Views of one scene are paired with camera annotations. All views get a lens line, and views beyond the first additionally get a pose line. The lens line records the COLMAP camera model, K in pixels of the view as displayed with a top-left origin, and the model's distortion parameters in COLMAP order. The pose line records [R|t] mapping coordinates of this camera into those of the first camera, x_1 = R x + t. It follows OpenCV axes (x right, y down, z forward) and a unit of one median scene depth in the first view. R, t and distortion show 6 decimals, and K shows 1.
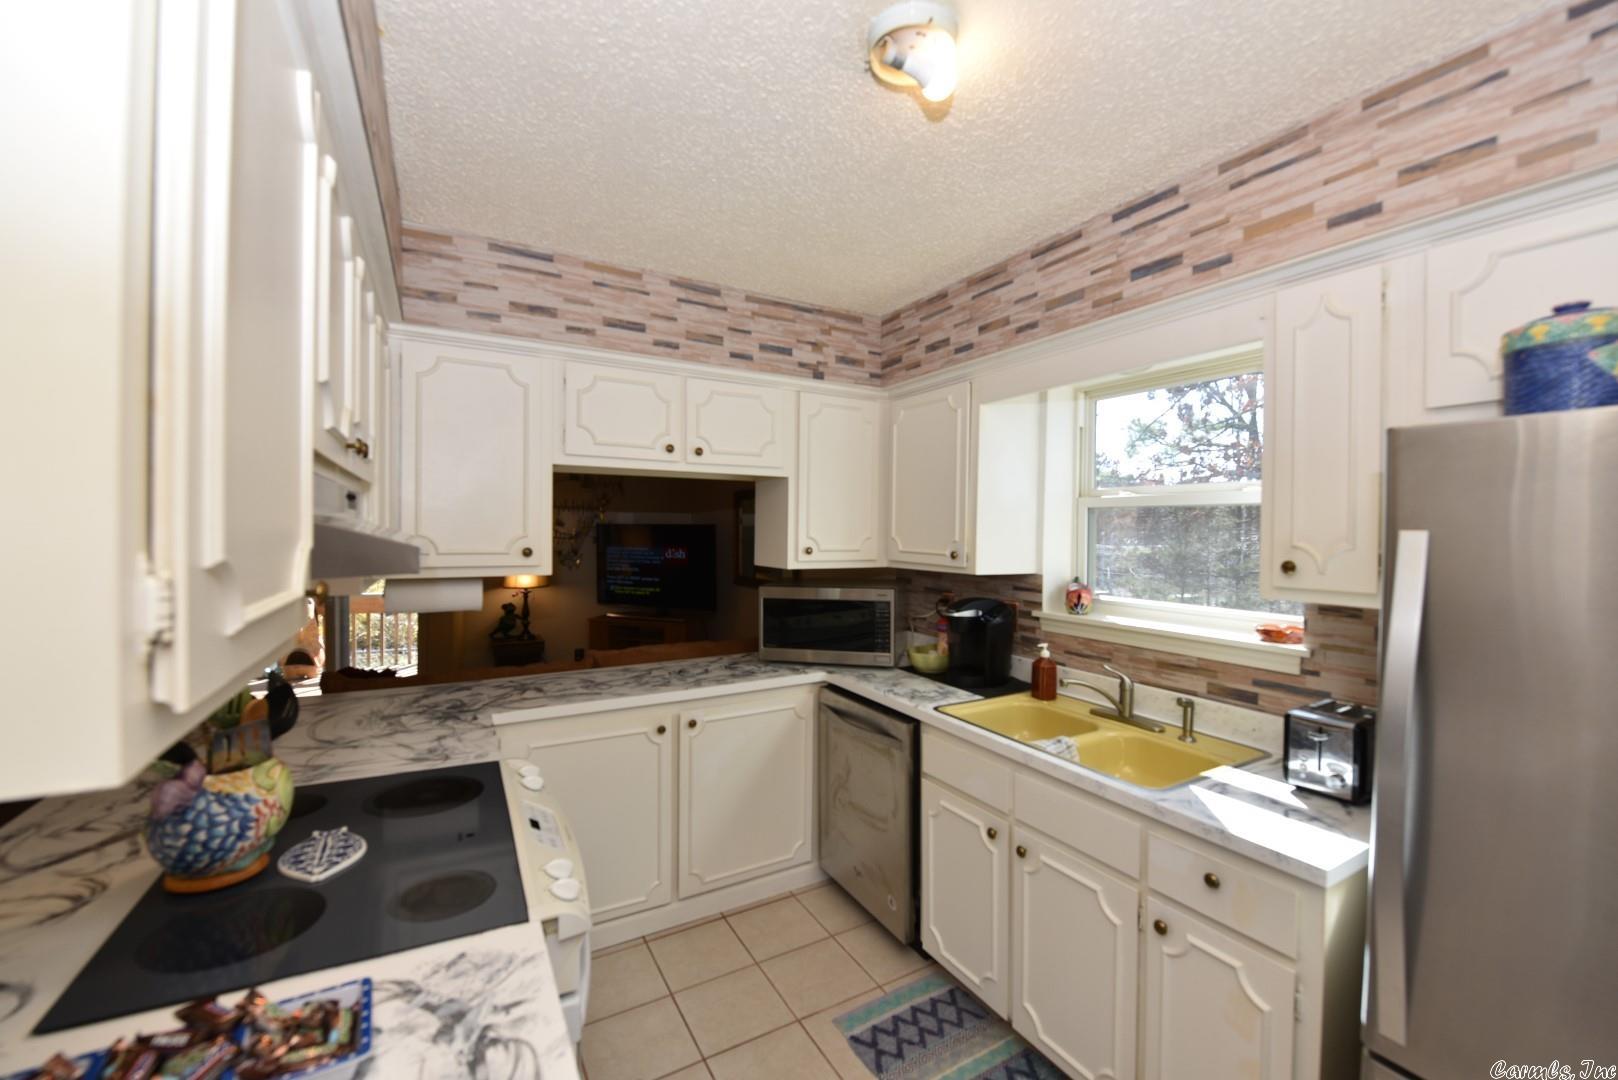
lens RADIAL K [[651.7, 0, 814.8], [0, 651.7, 540.1], [0, 0, 1]] dist [-0.013494, -0.002153]
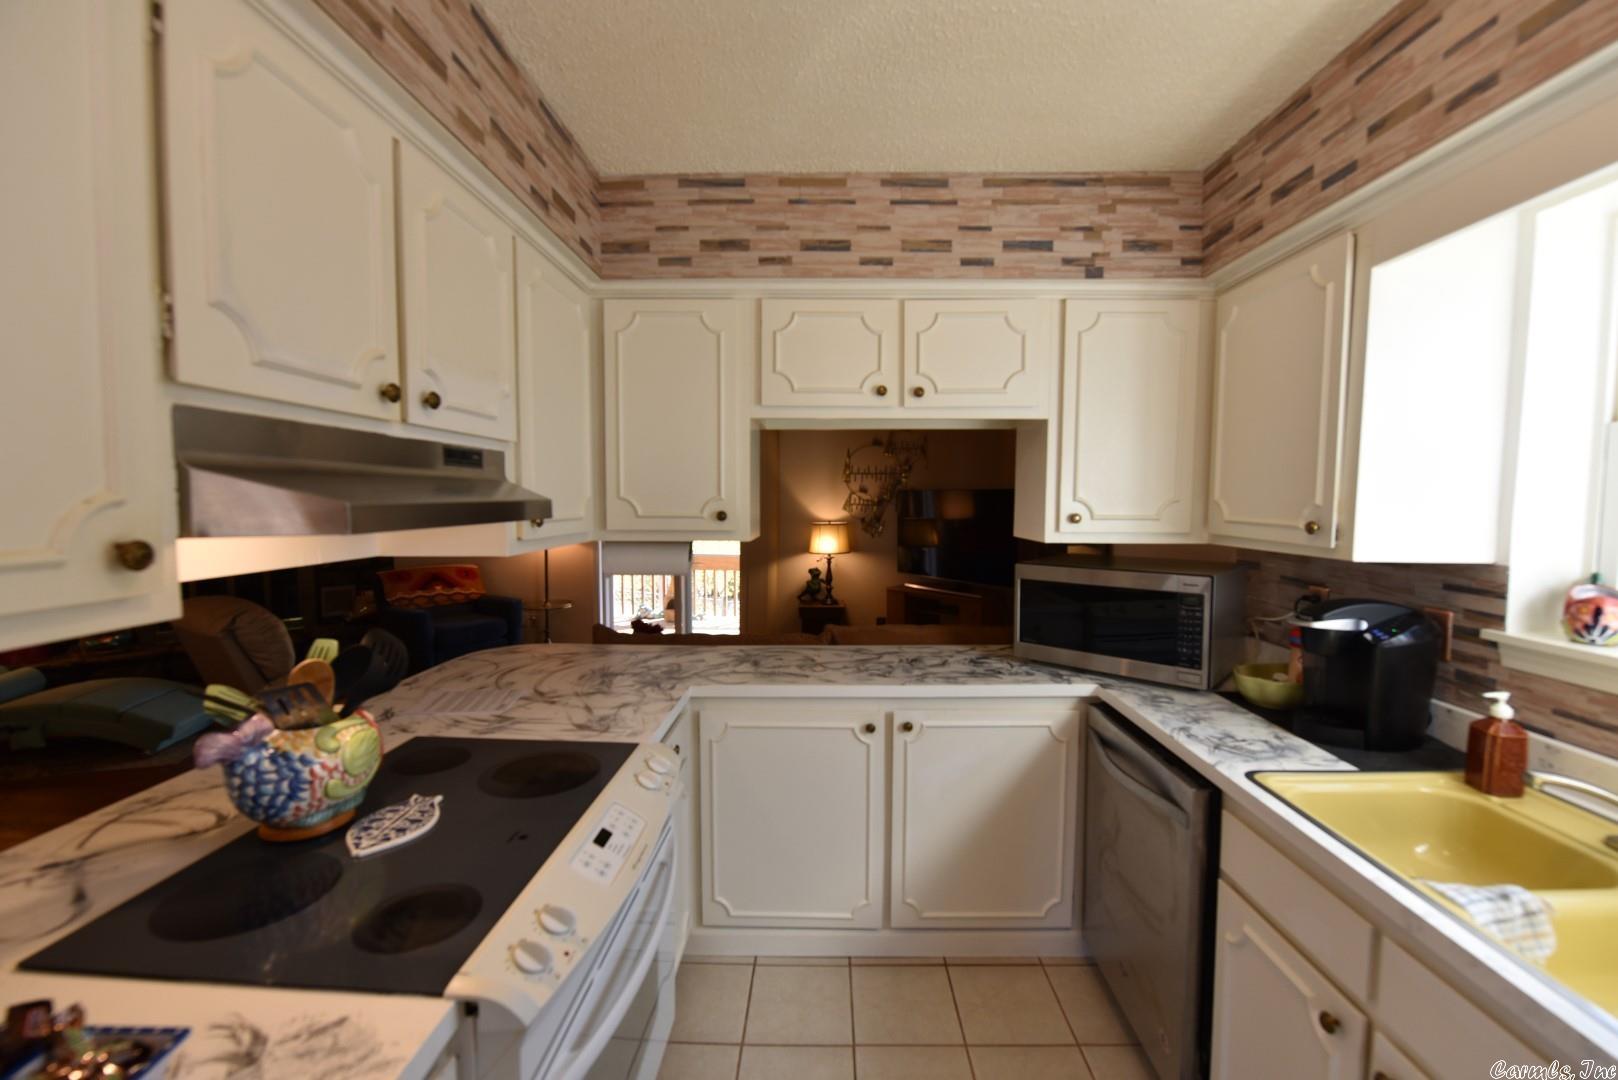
lens RADIAL K [[651.7, 0, 814.5], [0, 651.7, 539.9], [0, 0, 1]] dist [-0.013494, -0.002153]
pose [[0.859400, 0.026756, -0.510603, 0.129700], [-0.002624, 0.998848, 0.047924, 0.007210], [0.511297, -0.039846, 0.858480, 0.253230]]
